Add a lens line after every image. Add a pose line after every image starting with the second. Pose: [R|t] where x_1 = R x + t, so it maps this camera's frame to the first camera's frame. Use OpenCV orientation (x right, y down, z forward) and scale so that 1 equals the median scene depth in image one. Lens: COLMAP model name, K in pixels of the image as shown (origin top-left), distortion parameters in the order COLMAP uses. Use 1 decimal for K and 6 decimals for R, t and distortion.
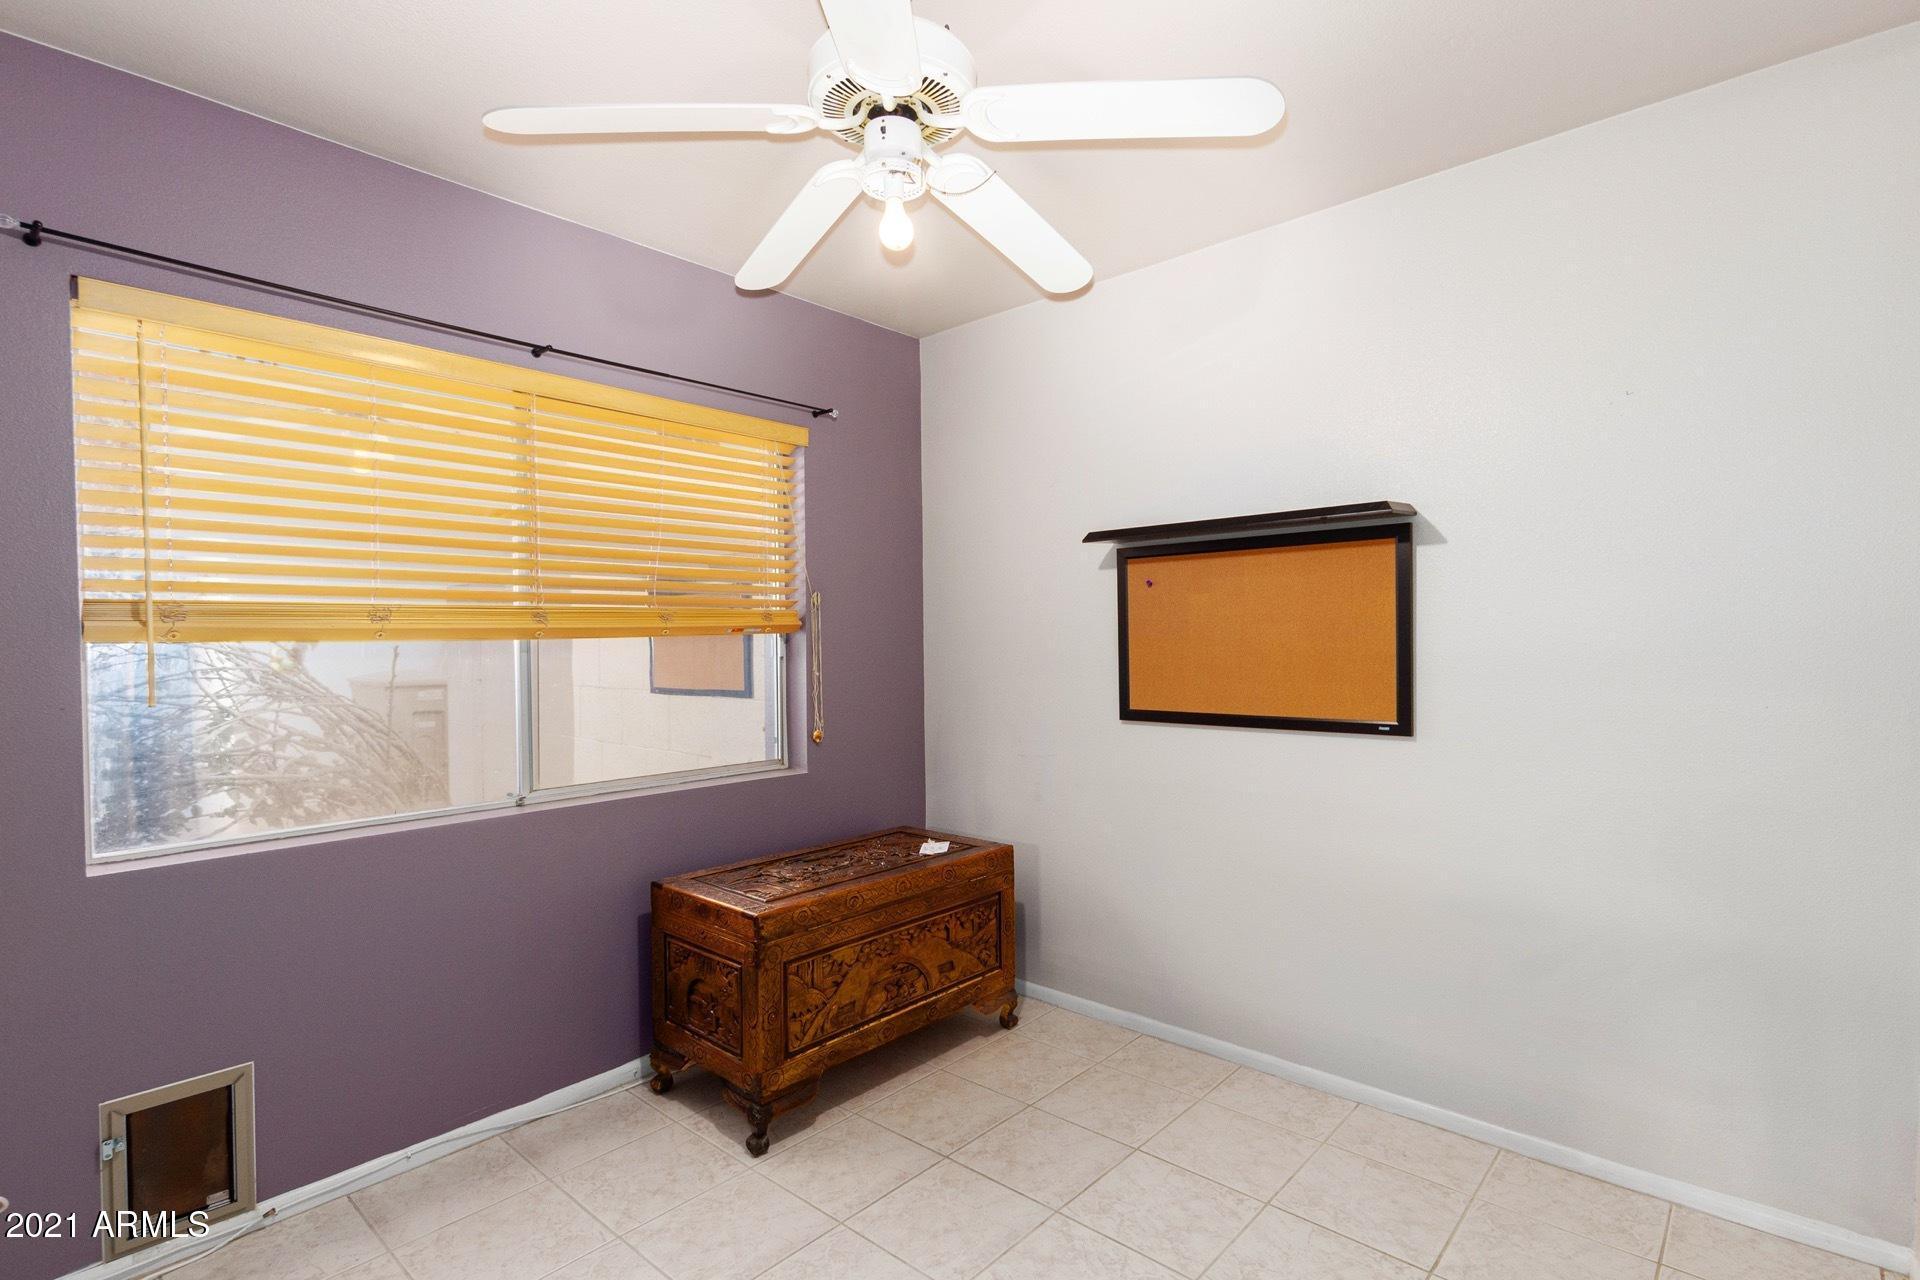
lens RADIAL K [[921.7, 0, 963.4], [0, 921.7, 646.0], [0, 0, 1]] dist [0.013480, -0.005920]
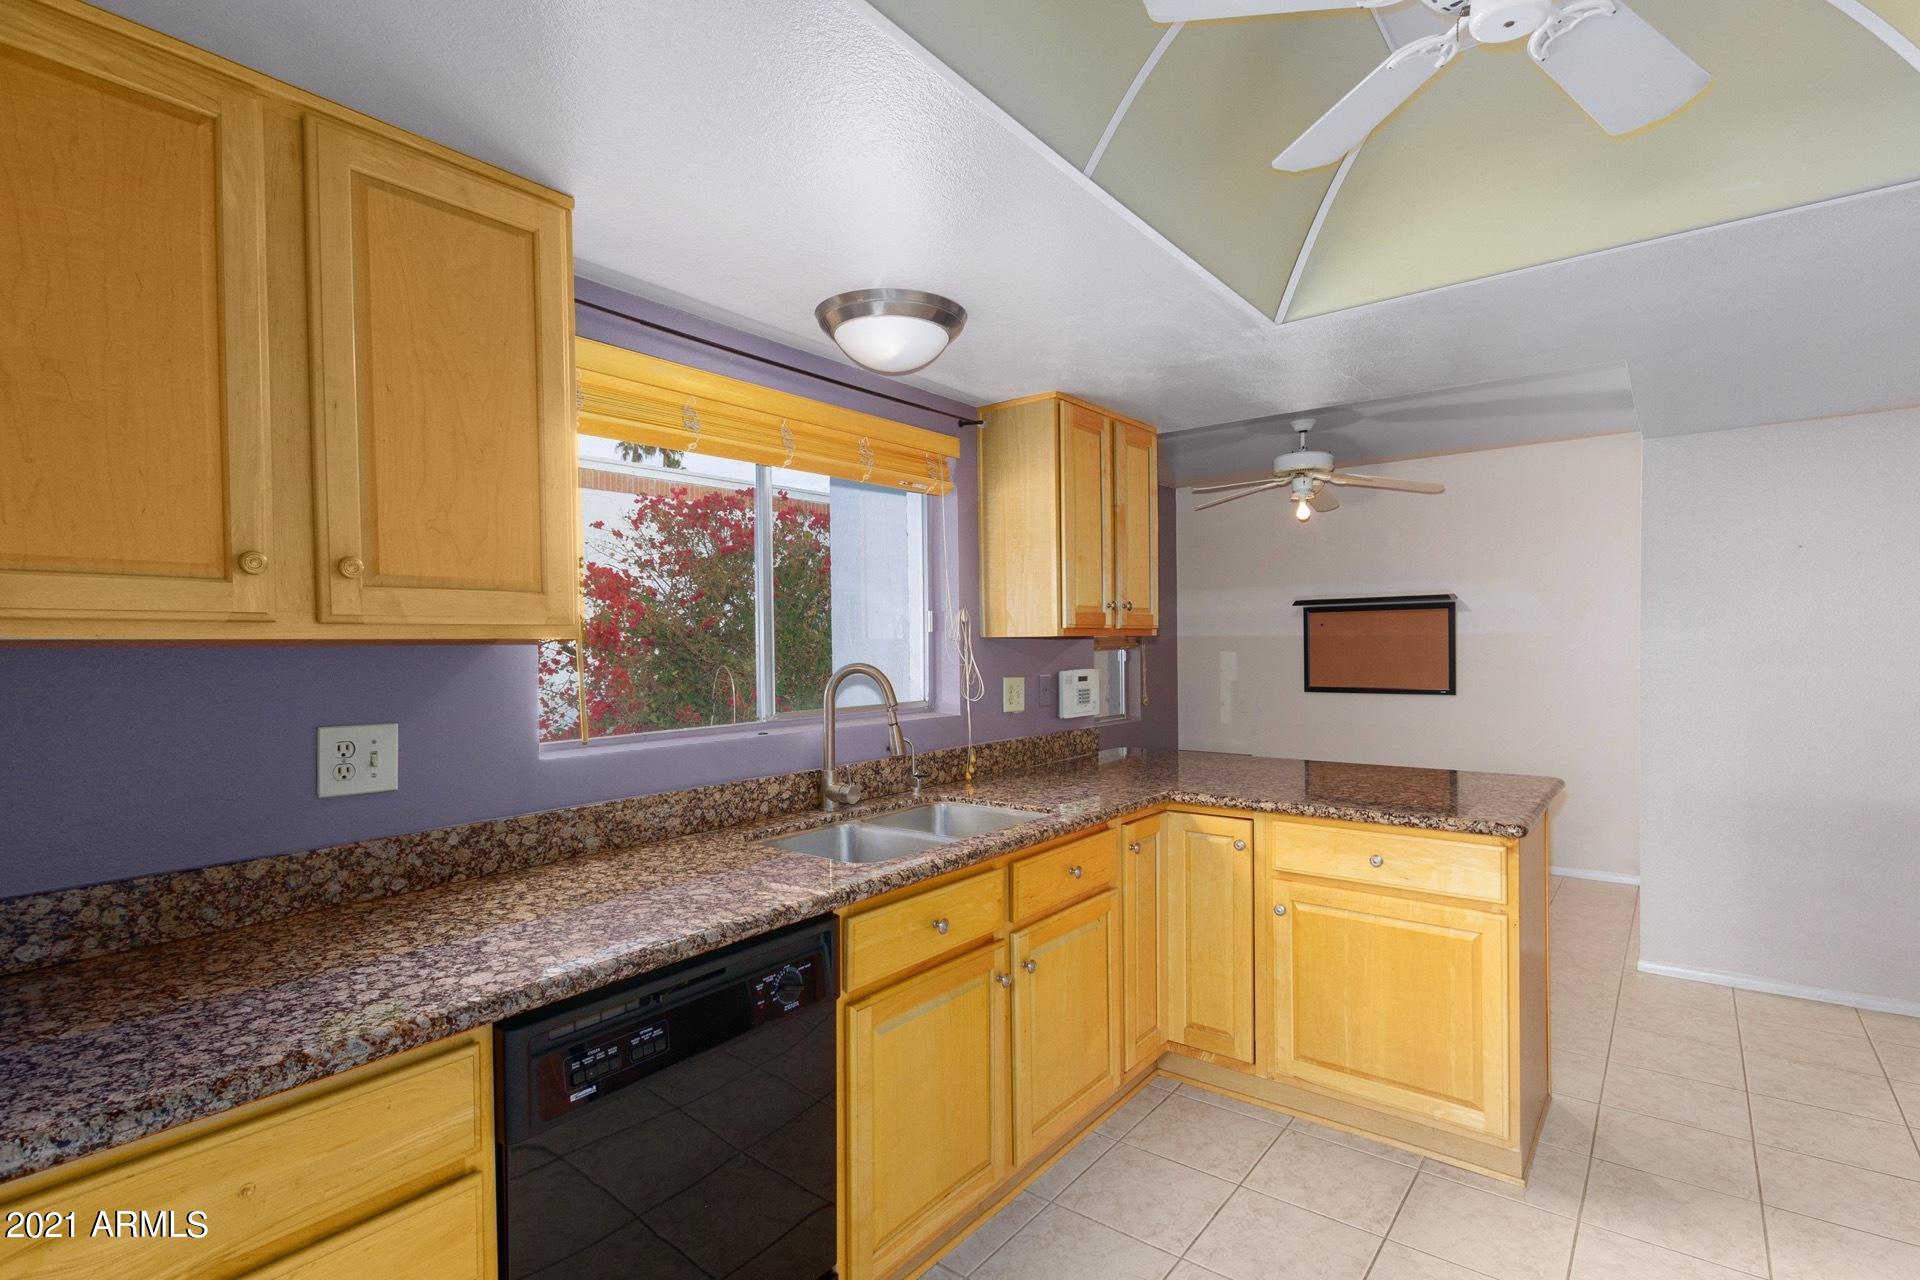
lens RADIAL K [[921.7, 0, 956.3], [0, 921.7, 650.6], [0, 0, 1]] dist [0.013480, -0.005920]
pose [[0.997374, -0.007313, 0.072059, -0.772464], [0.006924, 0.999960, 0.005634, -0.028157], [-0.072097, -0.005120, 0.997384, -1.011791]]
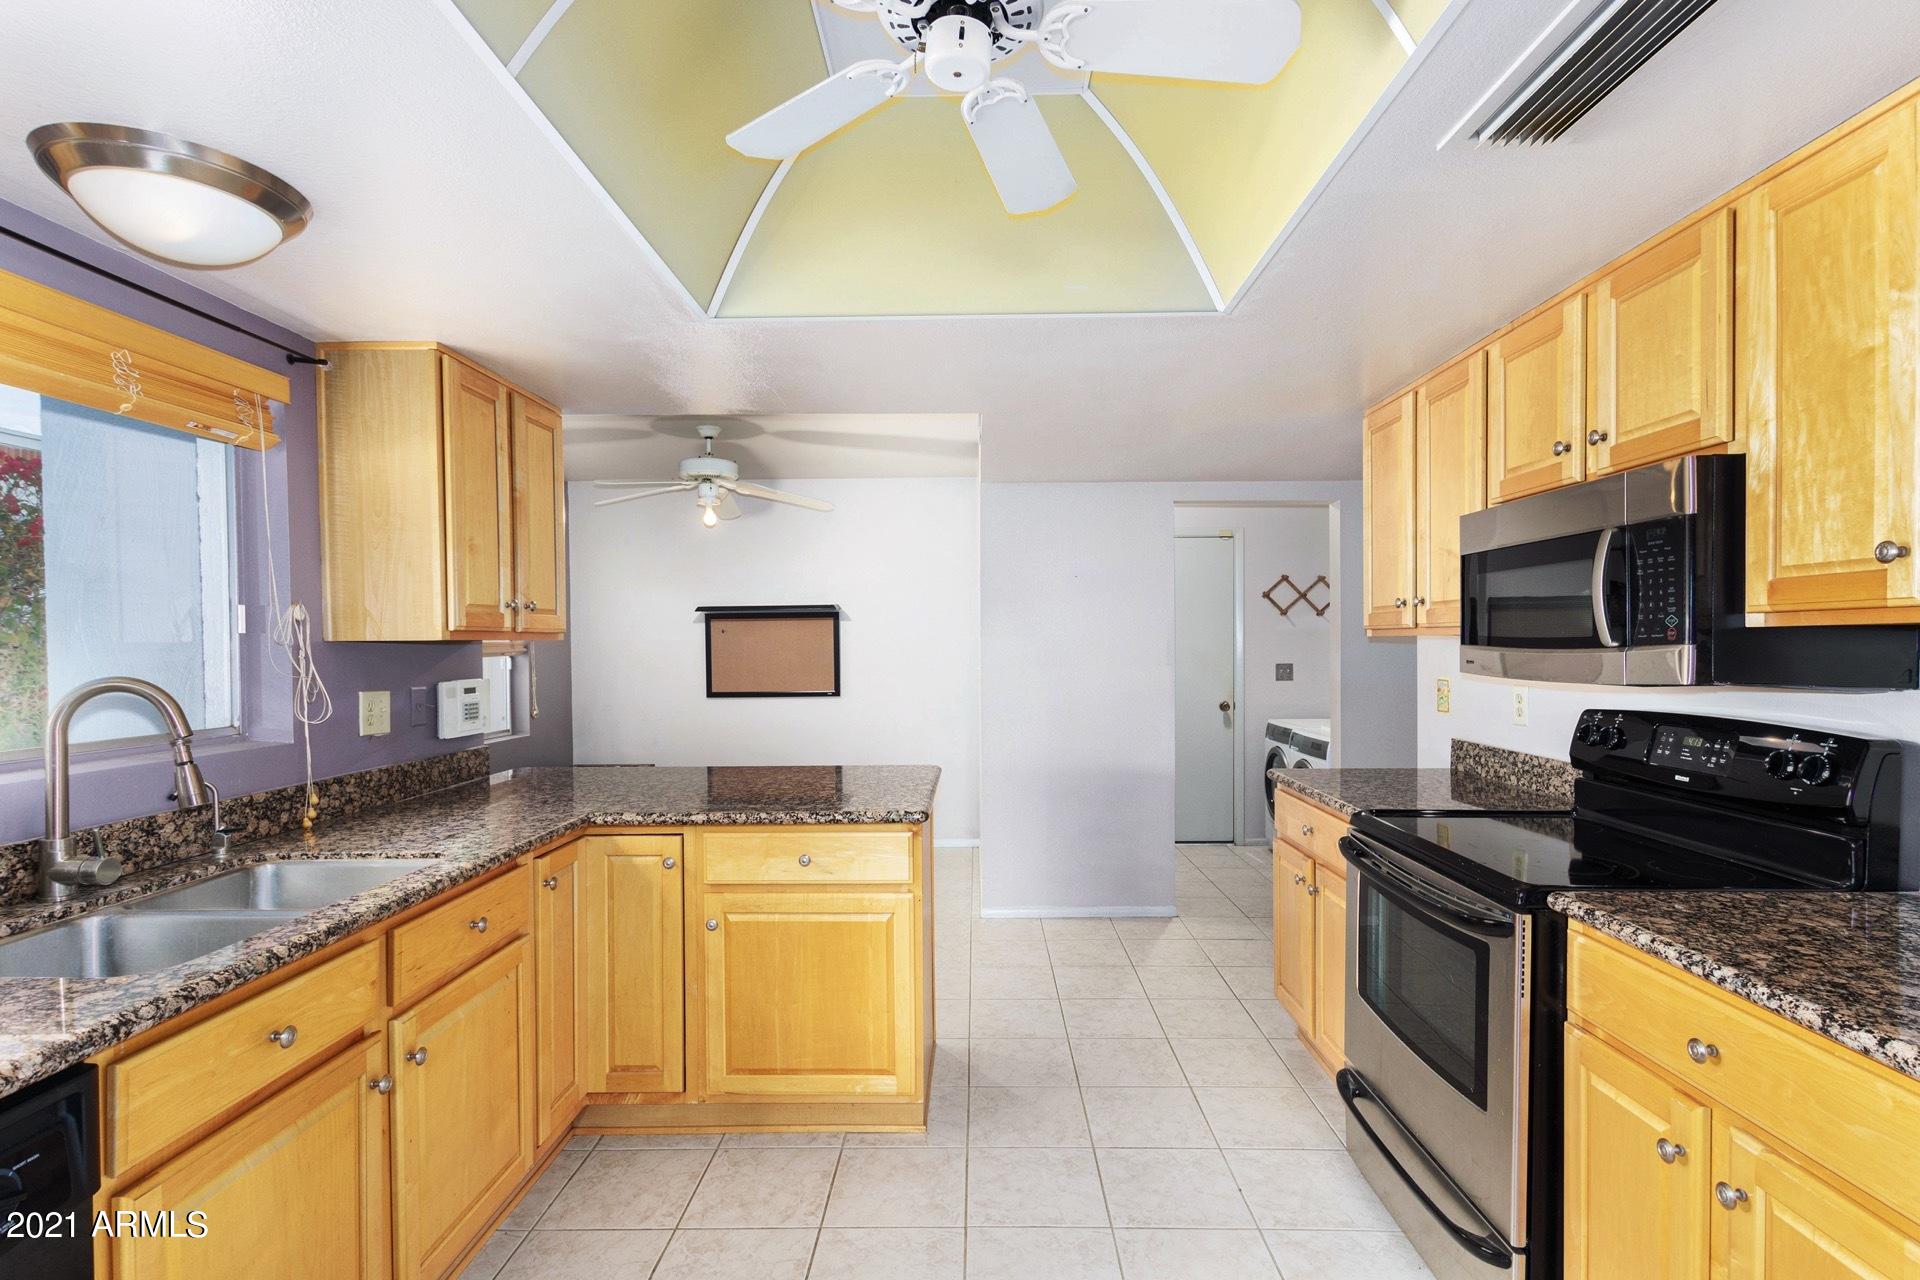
lens RADIAL K [[921.7, 0, 970.1], [0, 921.7, 656.4], [0, 0, 1]] dist [0.013480, -0.005920]
pose [[0.744622, -0.010323, 0.667407, -0.791501], [0.005895, 0.999943, 0.008889, -0.027199], [-0.667460, -0.002684, 0.744640, -0.948273]]
